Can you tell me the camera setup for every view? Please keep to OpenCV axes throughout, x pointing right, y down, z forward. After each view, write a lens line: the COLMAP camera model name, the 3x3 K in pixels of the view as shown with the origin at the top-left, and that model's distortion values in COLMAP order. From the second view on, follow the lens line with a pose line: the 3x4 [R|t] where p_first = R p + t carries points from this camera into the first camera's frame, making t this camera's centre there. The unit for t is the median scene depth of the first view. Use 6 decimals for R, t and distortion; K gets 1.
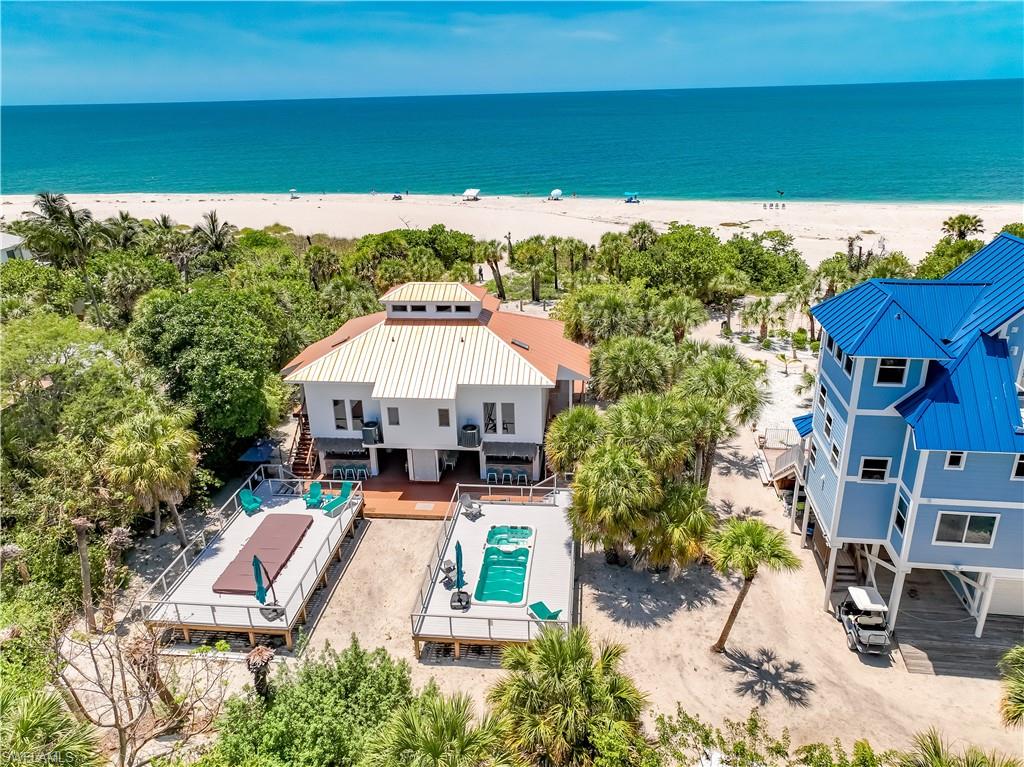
lens RADIAL K [[744.5, 0, 518.4], [0, 744.5, 383.2], [0, 0, 1]] dist [-0.003978, -0.000562]
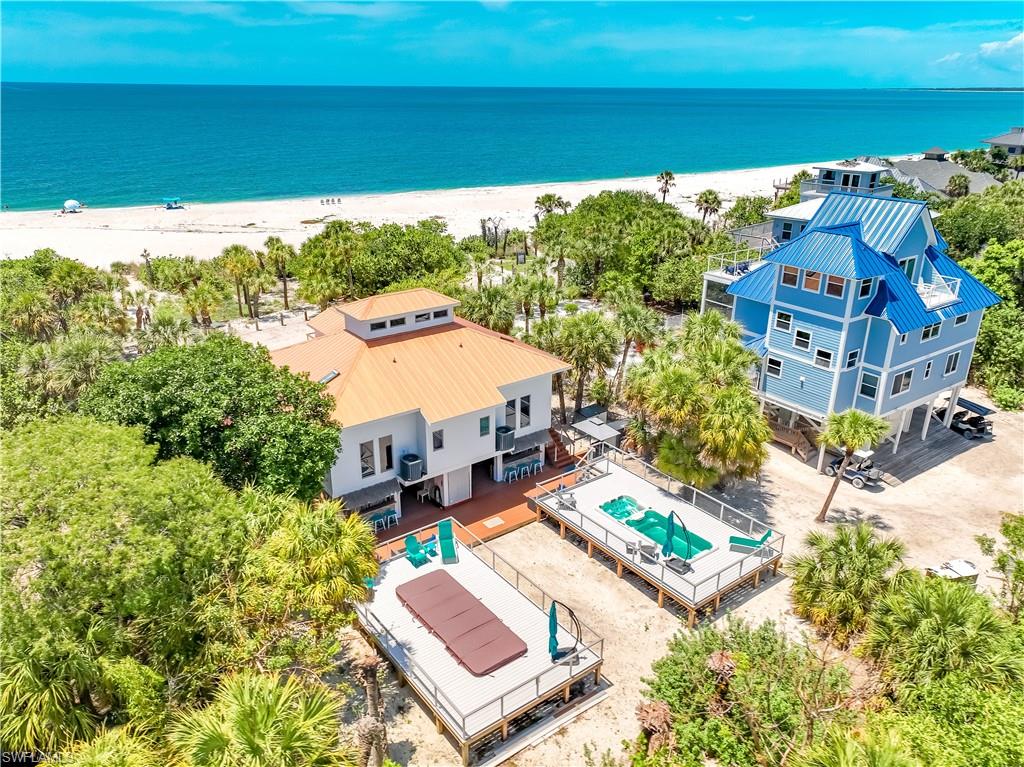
lens RADIAL K [[744.5, 0, 518.4], [0, 744.5, 383.2], [0, 0, 1]] dist [-0.003978, -0.000562]
pose [[0.721997, -0.225570, 0.654094, -0.752399], [0.225226, 0.970497, 0.086077, -0.087721], [-0.654212, 0.085172, 0.751500, 0.283690]]
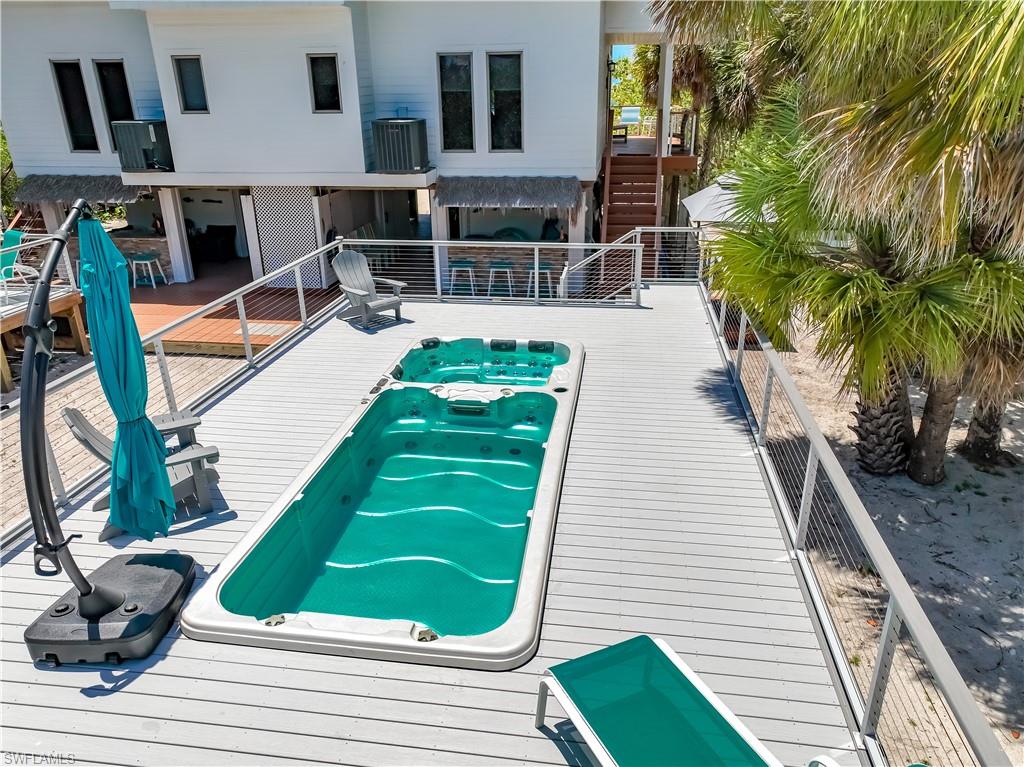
lens RADIAL K [[726.4, 0, 512.0], [0, 726.4, 383.5], [0, 0, 1]] dist [0.017990, 0.000145]
pose [[0.998882, 0.023851, -0.040814, 0.008589], [-0.023494, 0.999682, 0.009196, 0.205754], [0.041020, -0.008227, 0.999124, 0.723986]]
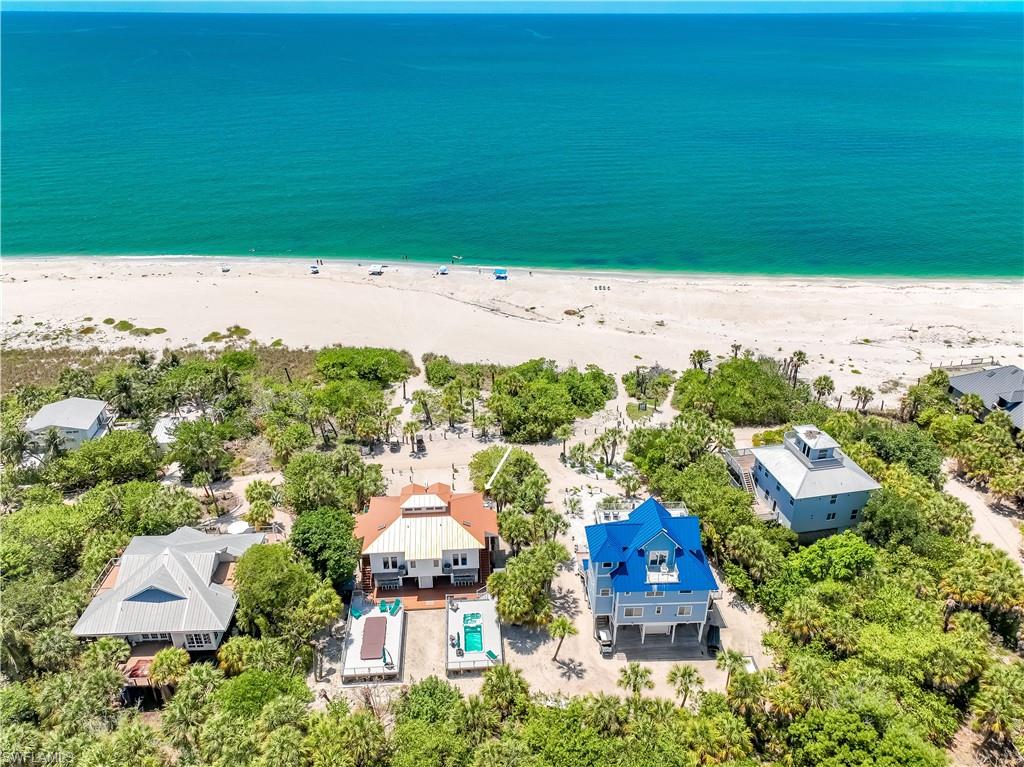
lens RADIAL K [[726.4, 0, 512.0], [0, 726.4, 383.5], [0, 0, 1]] dist [0.017990, 0.000145]
pose [[0.984753, -0.059386, 0.163507, -0.224532], [0.045382, 0.995078, 0.088092, -0.757841], [-0.167933, -0.079328, 0.982601, -1.293873]]
